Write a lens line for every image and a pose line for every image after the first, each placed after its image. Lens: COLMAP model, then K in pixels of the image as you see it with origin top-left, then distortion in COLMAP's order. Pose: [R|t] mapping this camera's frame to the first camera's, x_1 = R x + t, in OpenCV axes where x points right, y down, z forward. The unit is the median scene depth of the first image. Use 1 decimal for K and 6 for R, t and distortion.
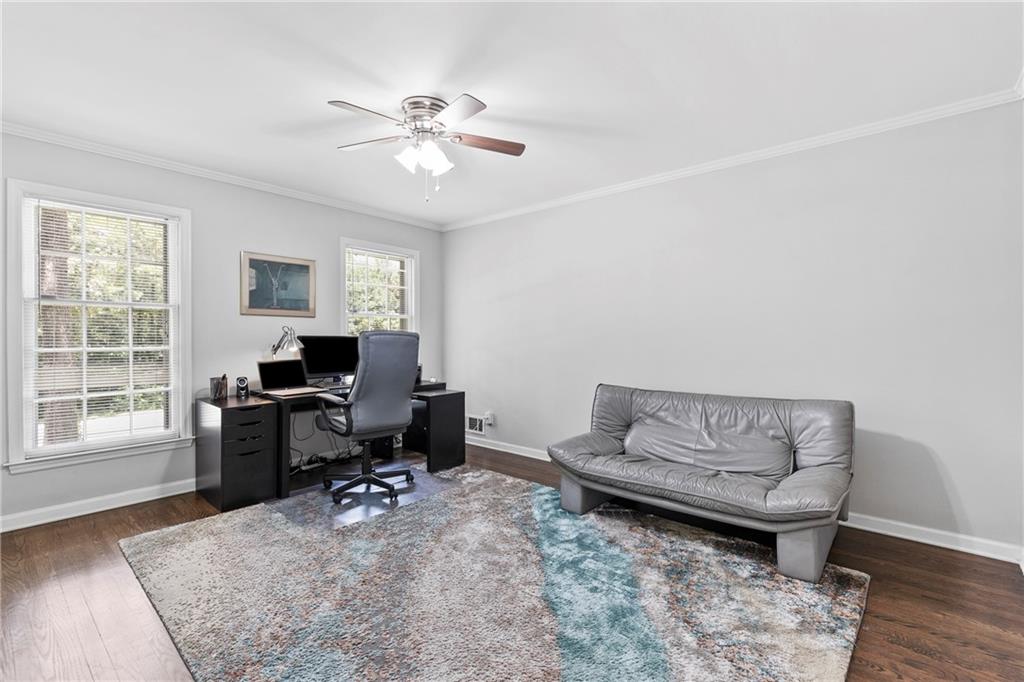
lens RADIAL K [[466.5, 0, 508.1], [0, 466.5, 338.8], [0, 0, 1]] dist [0.010732, 0.000800]
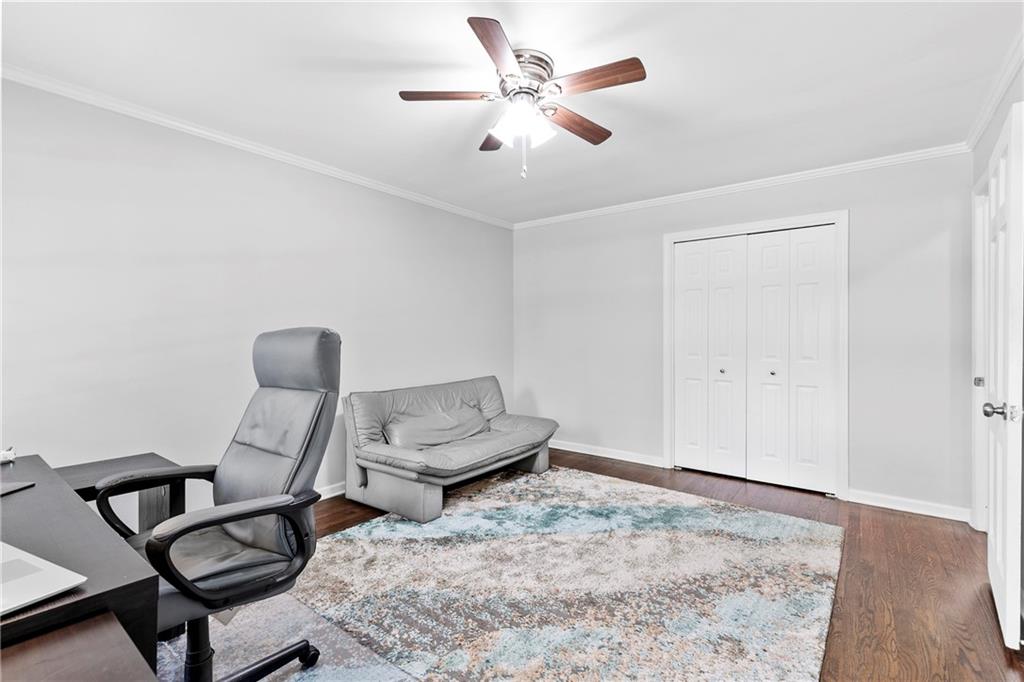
lens RADIAL K [[466.5, 0, 507.4], [0, 466.5, 339.1], [0, 0, 1]] dist [0.010732, 0.000800]
pose [[-0.067784, -0.004777, 0.997689, -0.985407], [0.006961, 0.999962, 0.005261, -0.010543], [-0.997676, 0.007302, -0.067748, 1.062594]]
